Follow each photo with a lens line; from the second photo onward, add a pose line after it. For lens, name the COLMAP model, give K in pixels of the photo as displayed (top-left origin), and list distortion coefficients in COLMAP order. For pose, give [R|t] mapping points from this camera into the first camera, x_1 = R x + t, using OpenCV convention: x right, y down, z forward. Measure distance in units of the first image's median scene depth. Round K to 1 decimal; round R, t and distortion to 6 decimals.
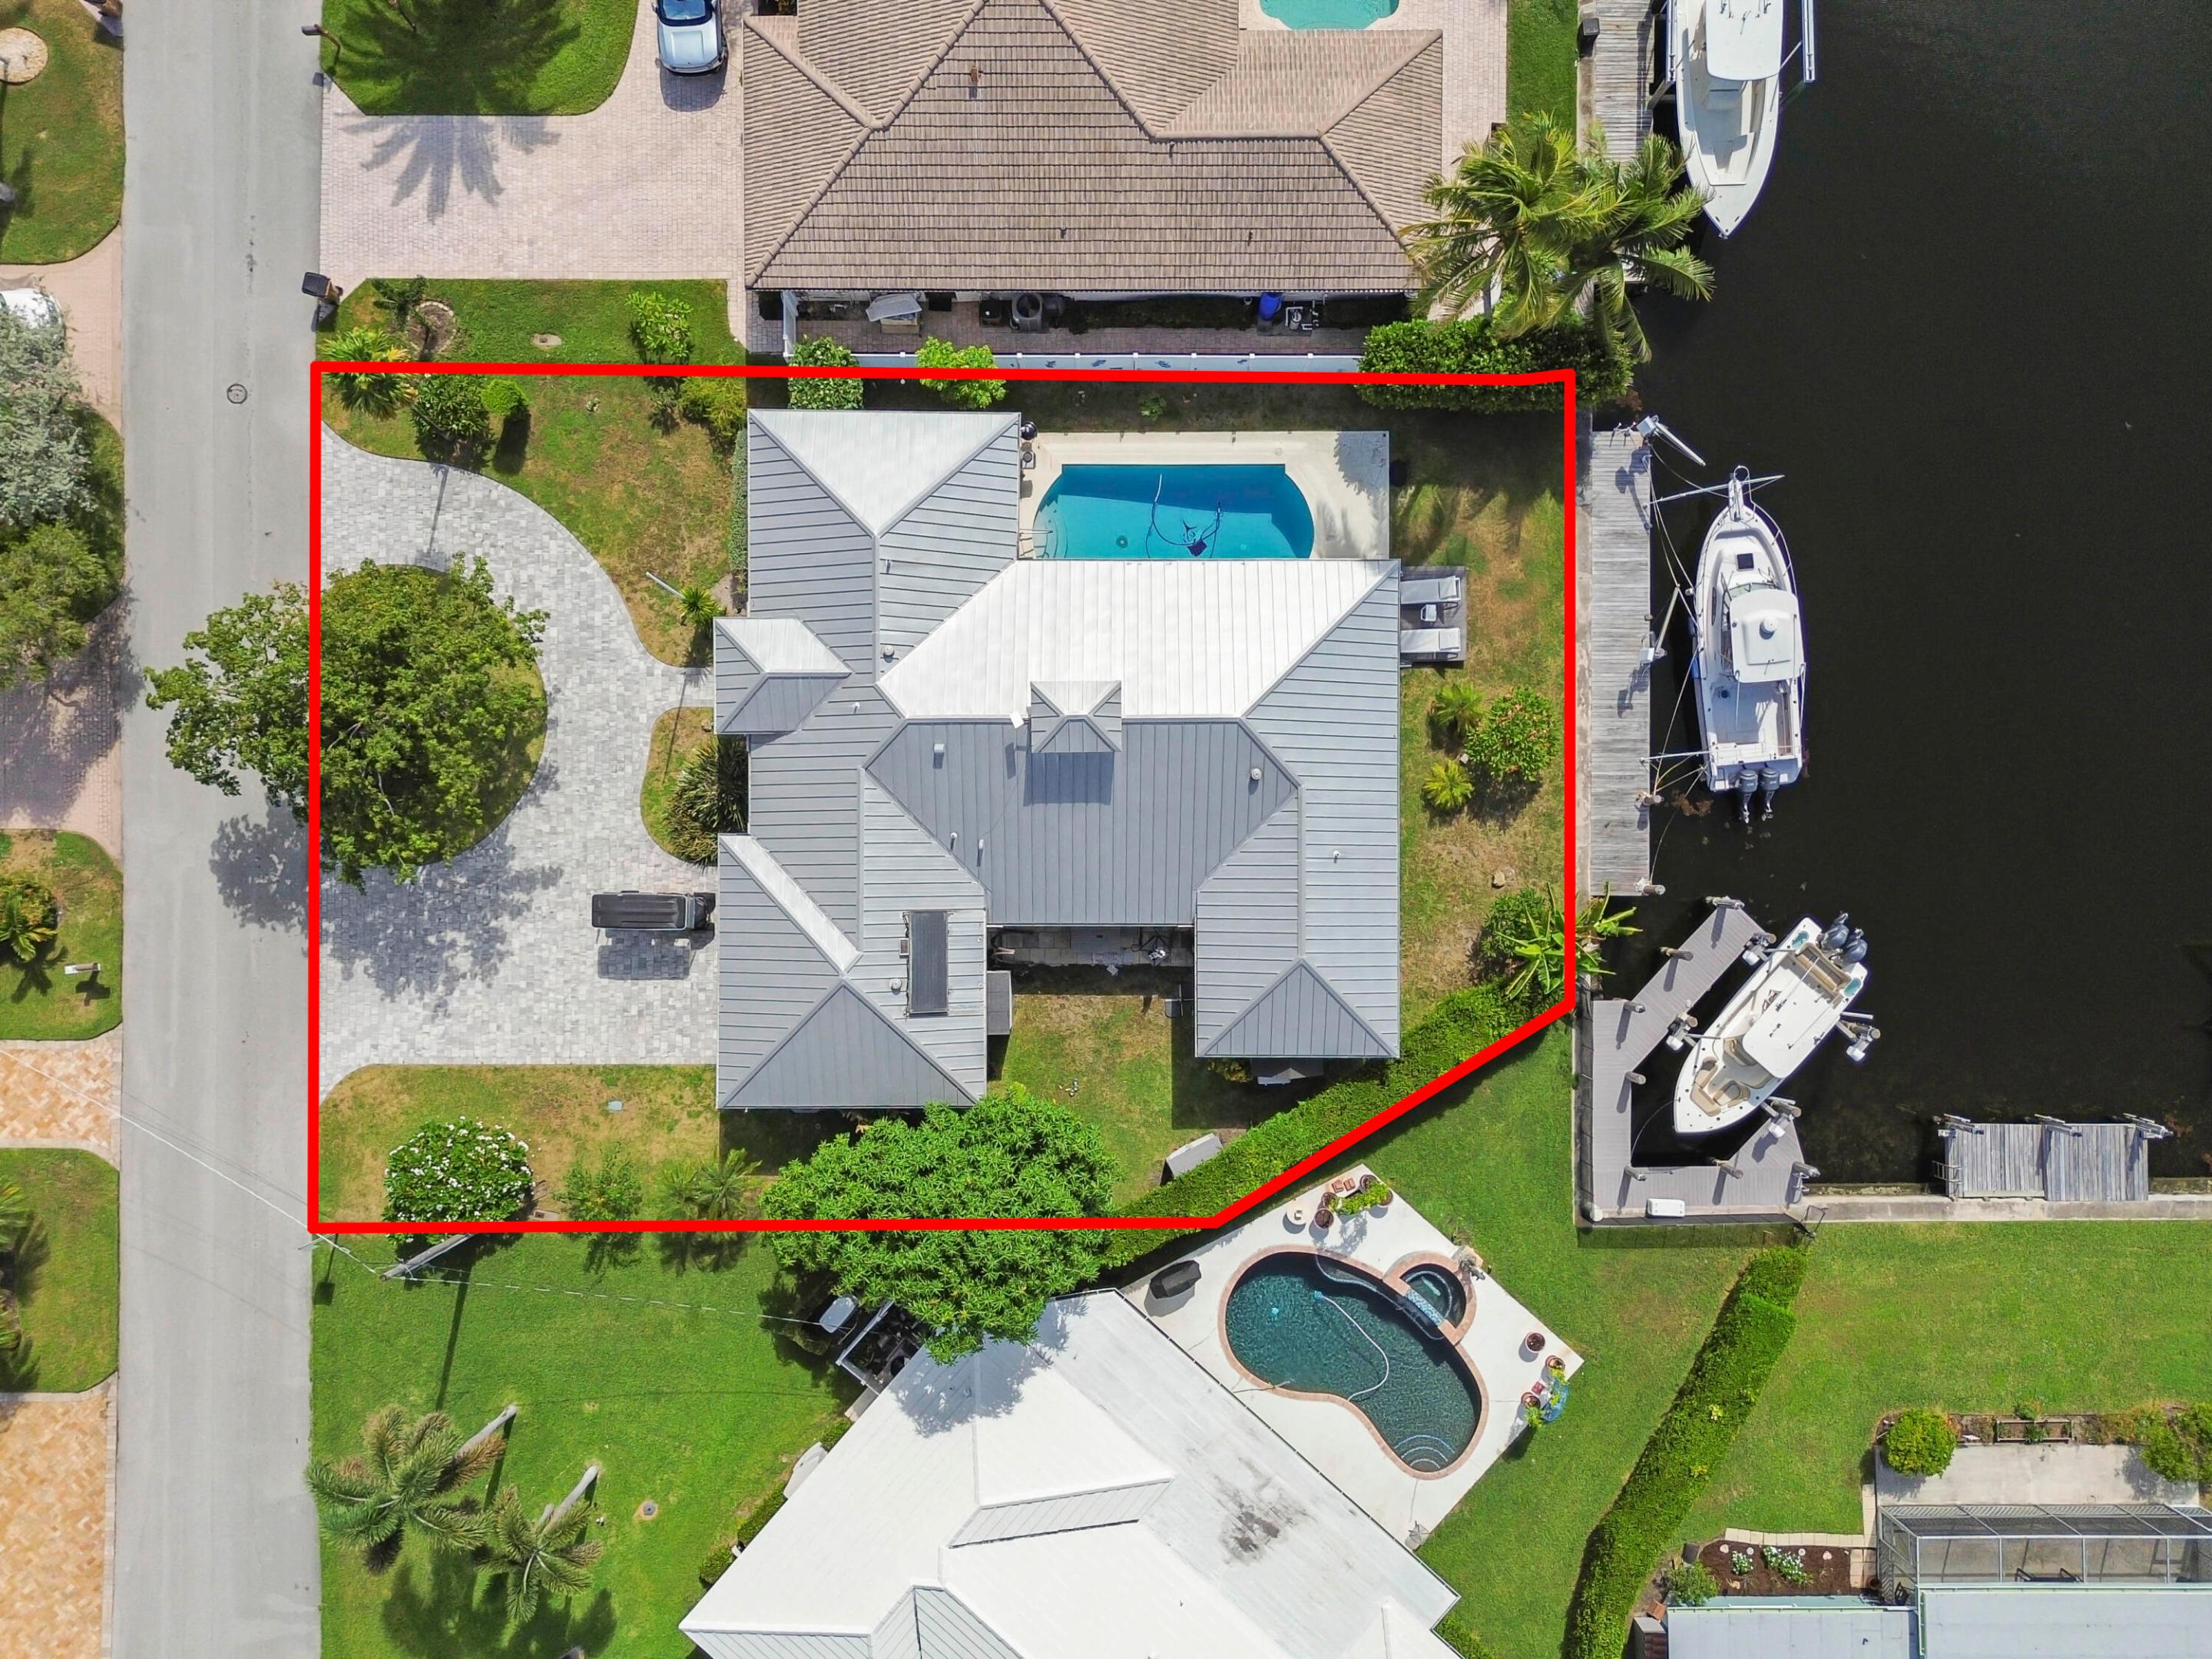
lens RADIAL K [[1561.5, 0, 1114.6], [0, 1561.5, 847.5], [0, 0, 1]] dist [0.063039, -0.057971]
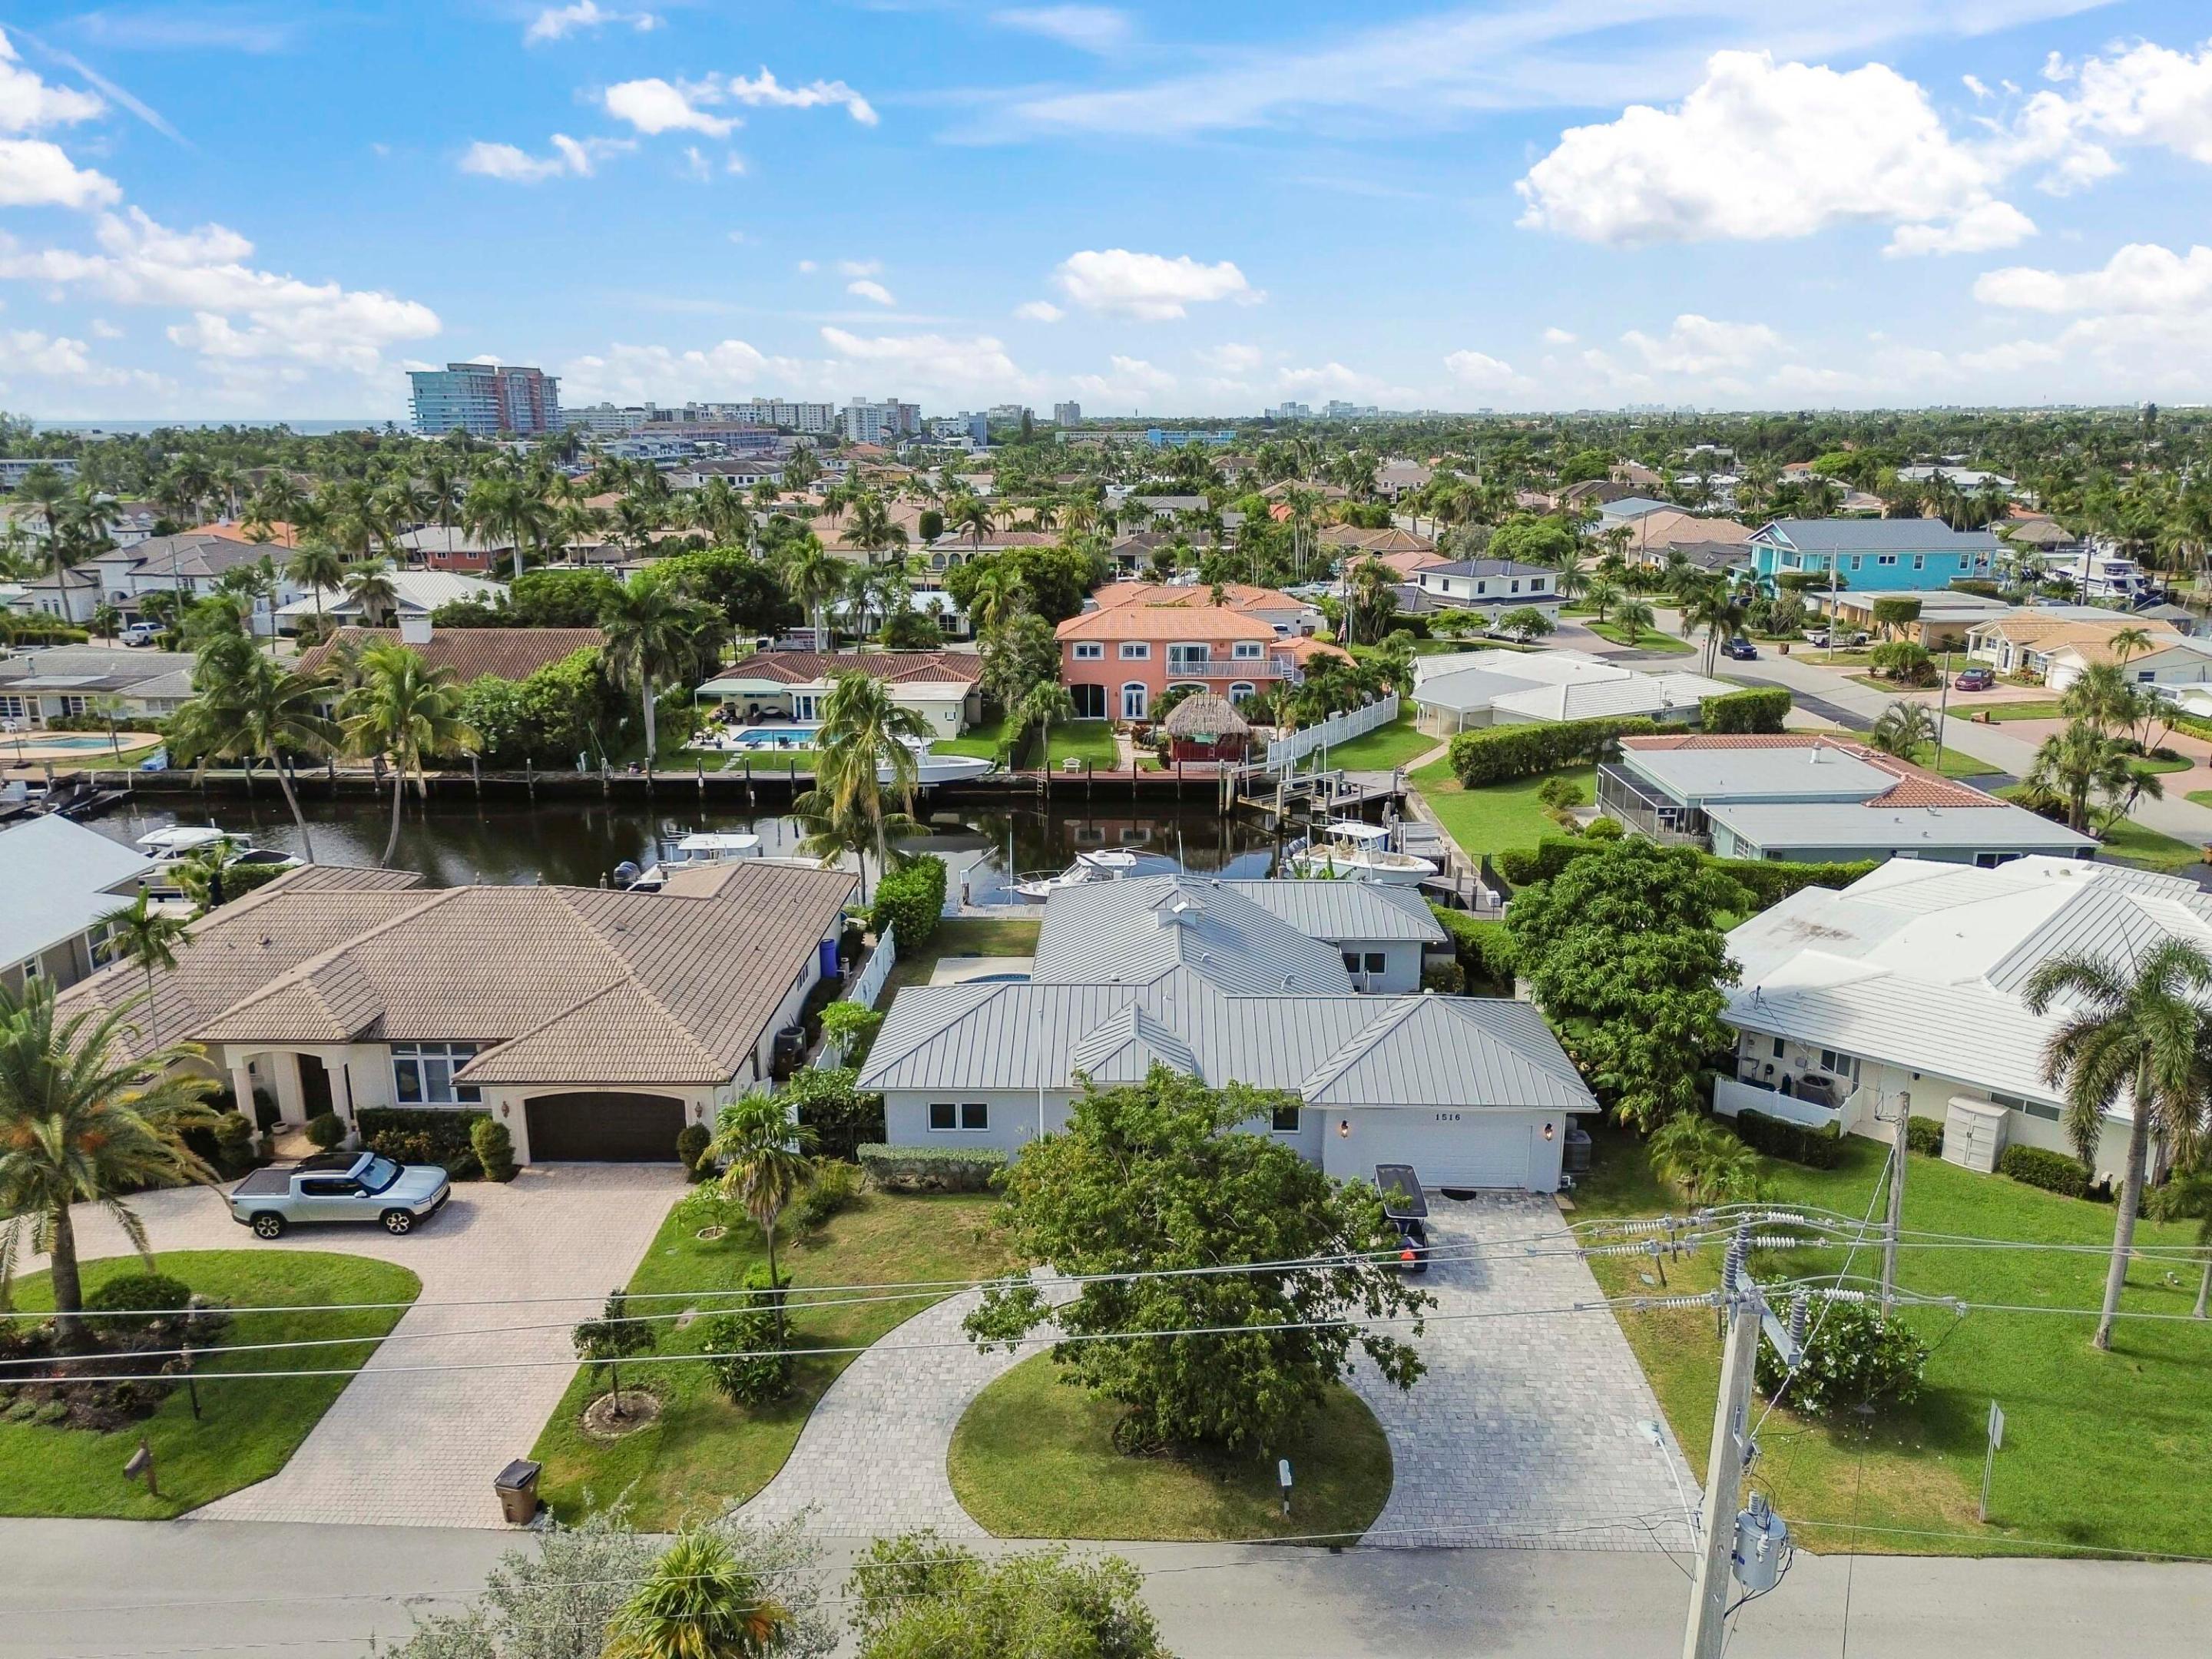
lens RADIAL K [[1561.5, 0, 1114.6], [0, 1561.5, 847.5], [0, 0, 1]] dist [0.063039, -0.057971]
pose [[0.019559, -0.267267, 0.963424, -1.049555], [0.999789, 0.011271, -0.017170, -0.100043], [-0.006270, 0.963557, 0.267431, 0.570238]]
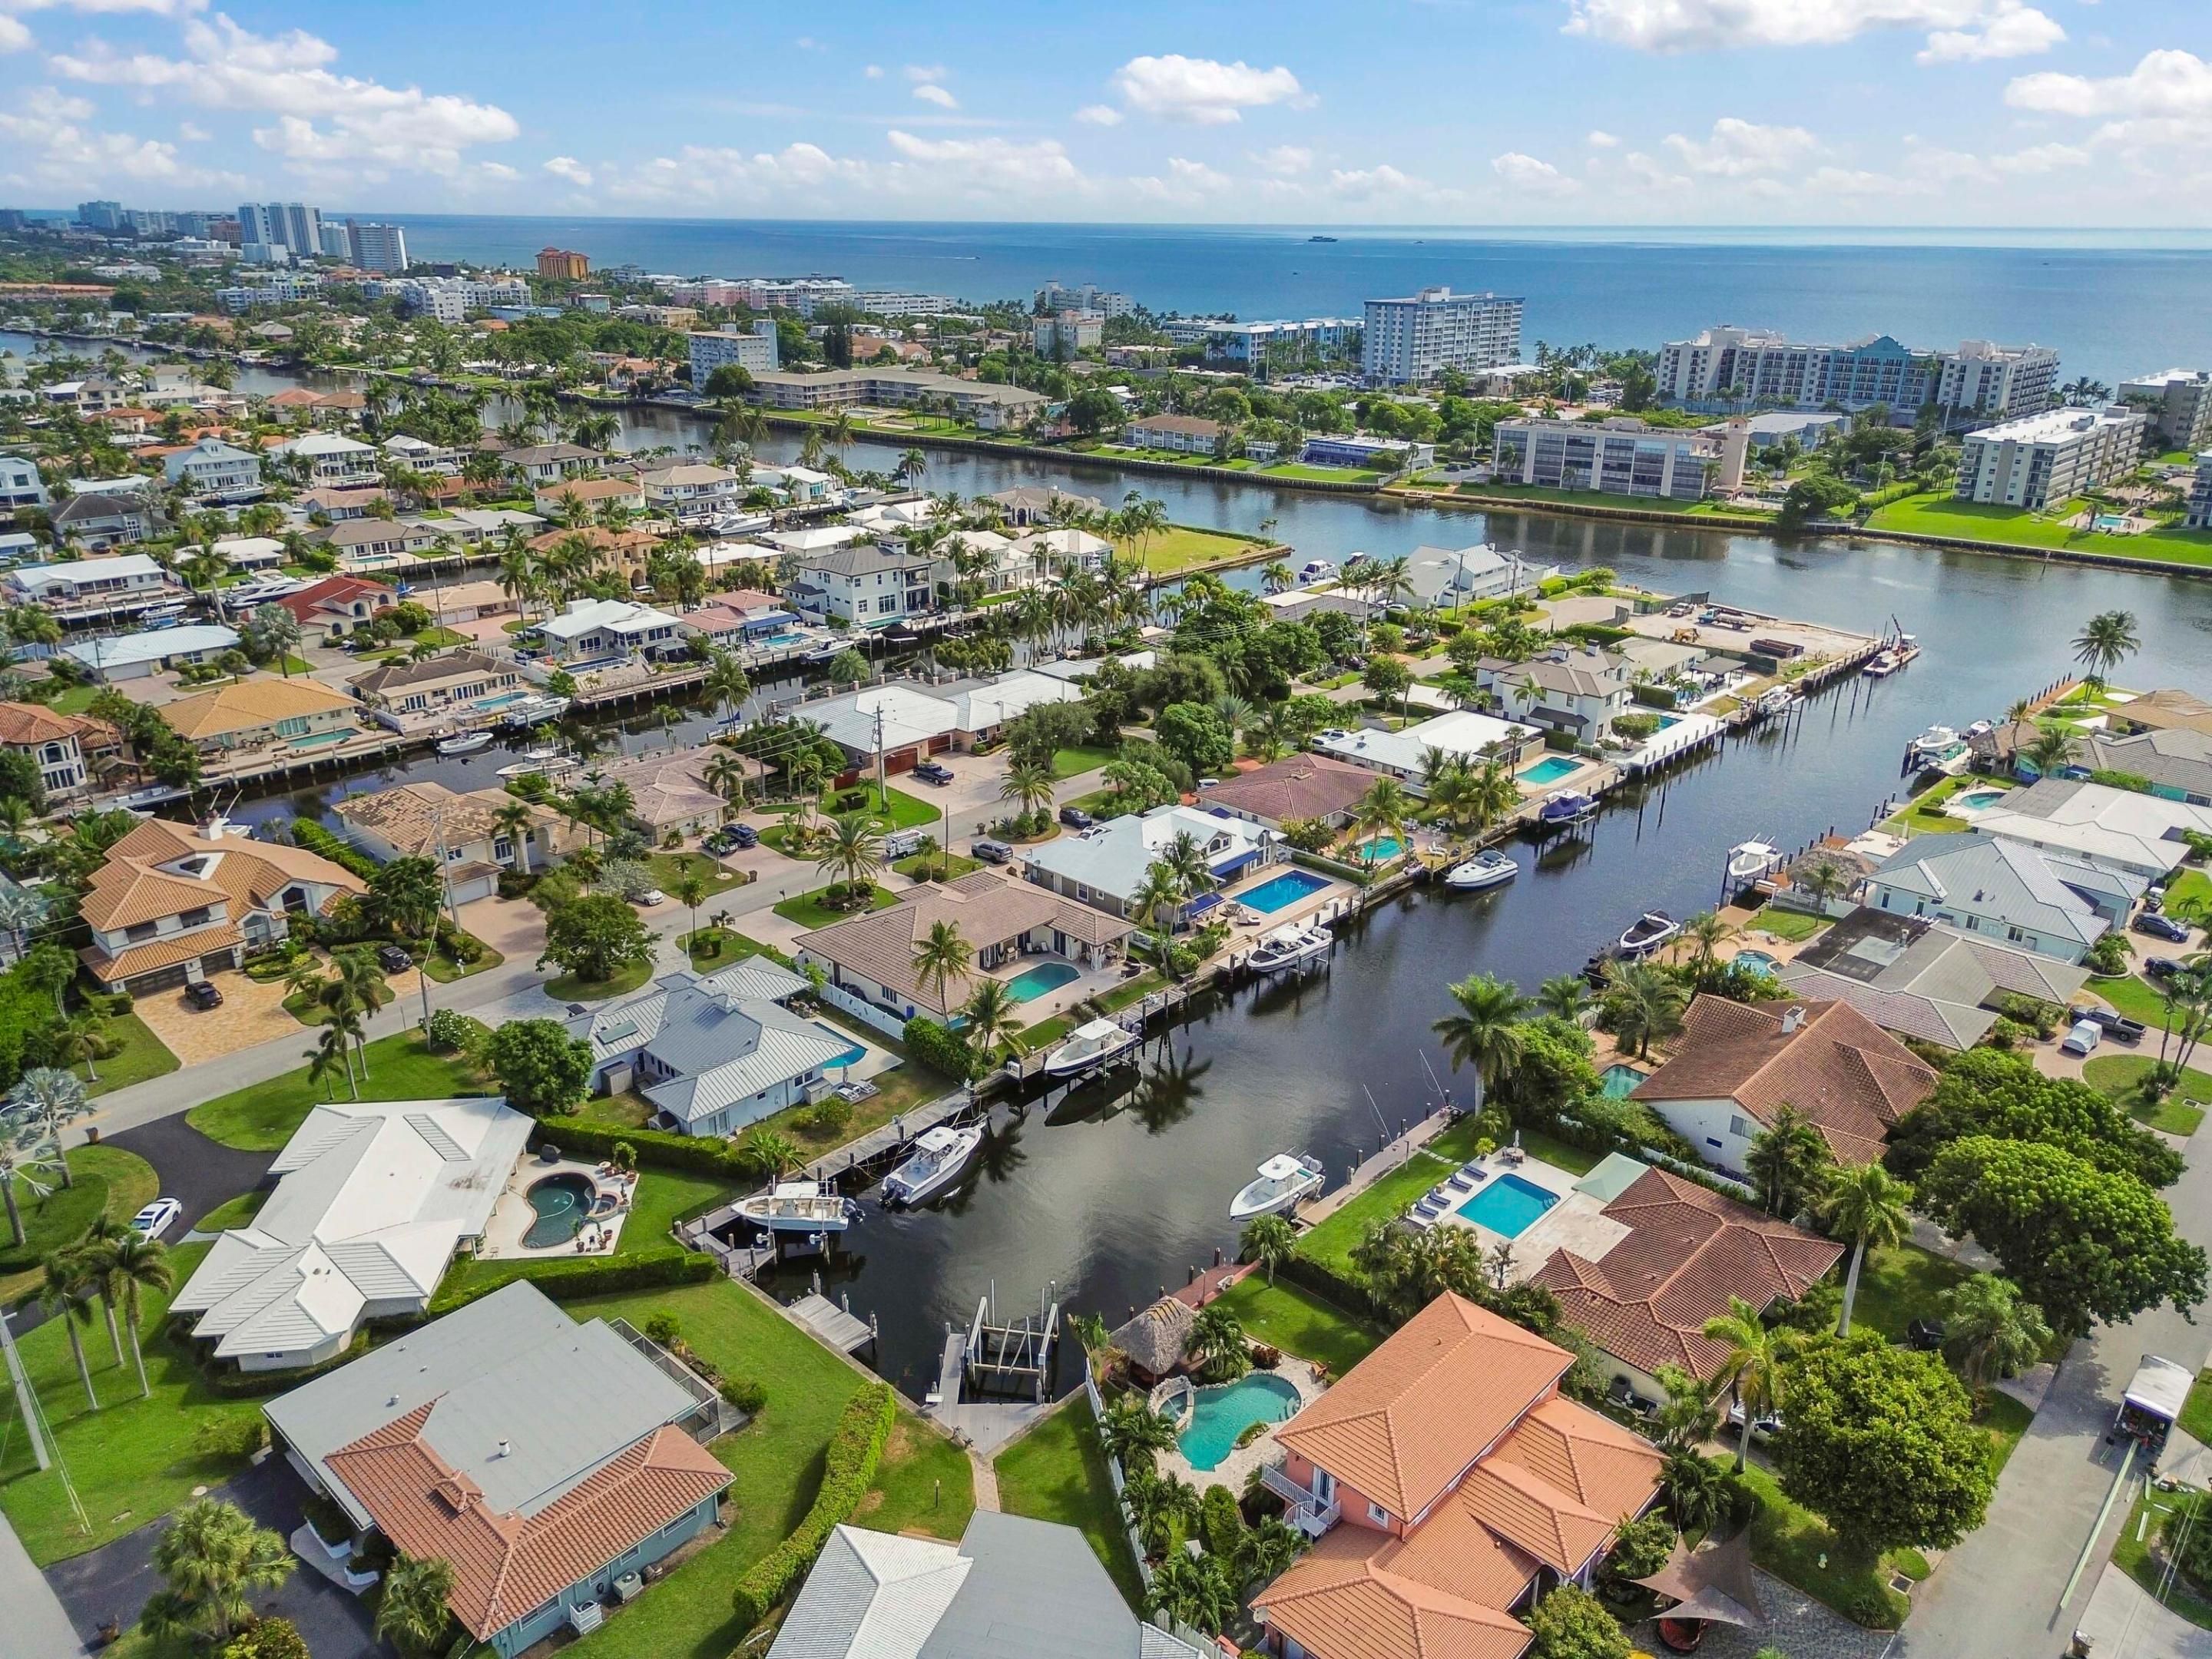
lens RADIAL K [[1561.5, 0, 1114.6], [0, 1561.5, 847.5], [0, 0, 1]] dist [0.063039, -0.057971]
pose [[0.728598, 0.259611, -0.633835, 1.938812], [-0.684940, 0.274130, -0.675064, 1.120672], [-0.001501, 0.925989, 0.377548, -0.272710]]
